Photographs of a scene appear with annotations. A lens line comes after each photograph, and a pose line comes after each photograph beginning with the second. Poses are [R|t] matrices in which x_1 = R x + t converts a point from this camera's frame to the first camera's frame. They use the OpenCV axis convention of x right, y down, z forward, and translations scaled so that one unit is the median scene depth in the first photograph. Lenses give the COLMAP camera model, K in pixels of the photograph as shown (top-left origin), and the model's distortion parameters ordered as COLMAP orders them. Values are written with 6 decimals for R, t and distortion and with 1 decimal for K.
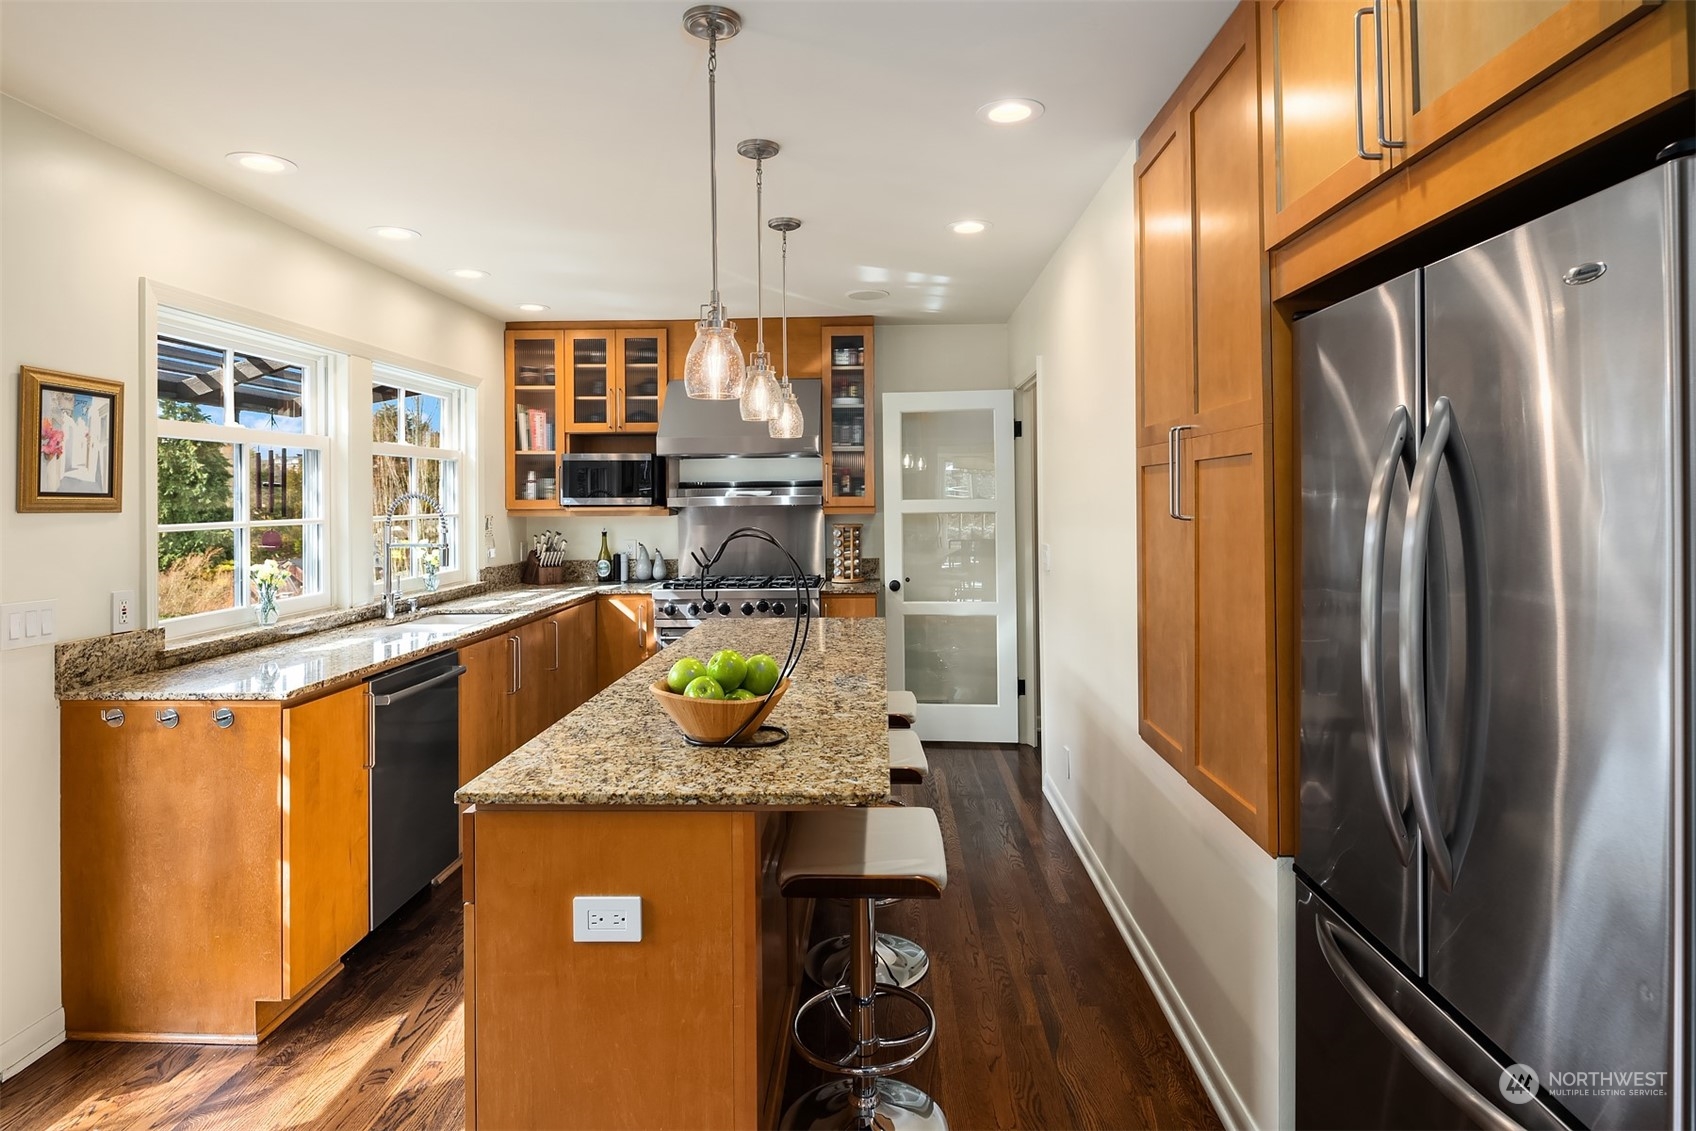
lens RADIAL K [[913.3, 0, 850.3], [0, 913.3, 472.7], [0, 0, 1]] dist [-0.001259, -0.000418]
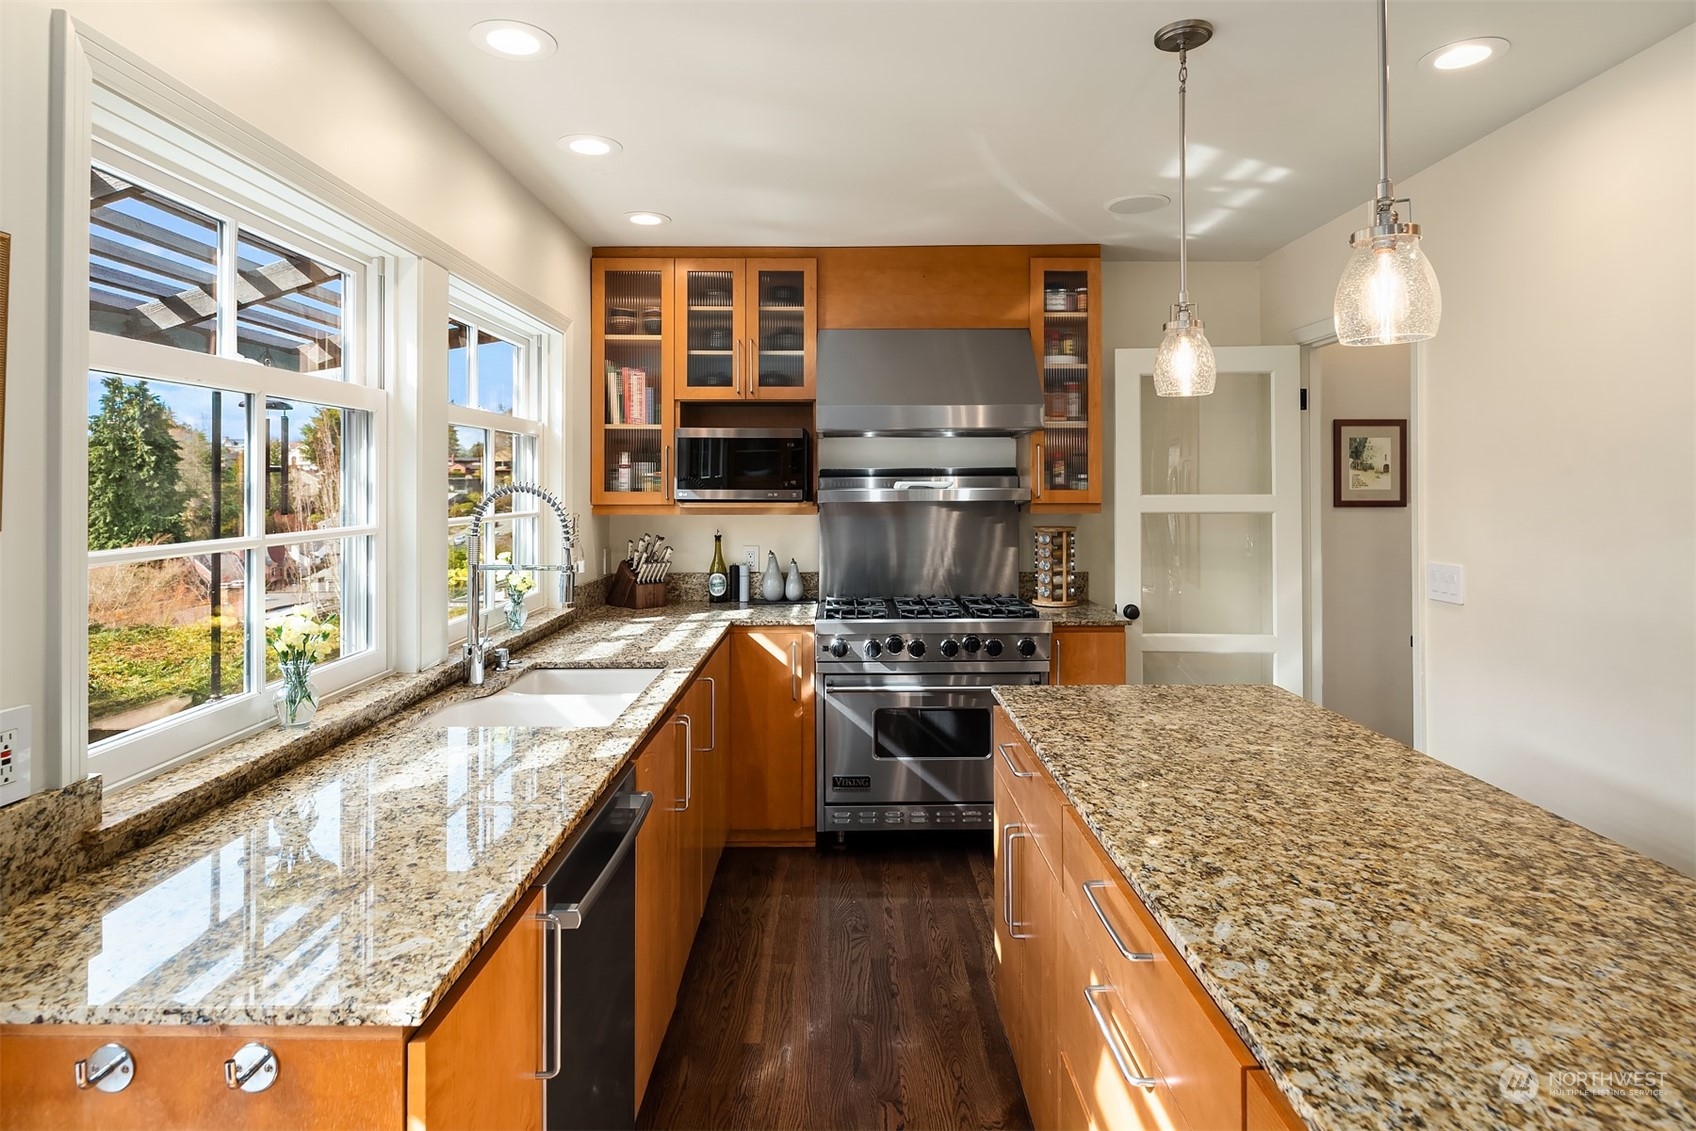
lens RADIAL K [[910.0, 0, 846.8], [0, 910.0, 459.8], [0, 0, 1]] dist [-0.001037, -0.002500]
pose [[0.999289, 0.006415, 0.037161, -0.203289], [-0.006415, 0.999979, -0.000135, 0.003274], [-0.037161, -0.000103, 0.999309, 0.272872]]
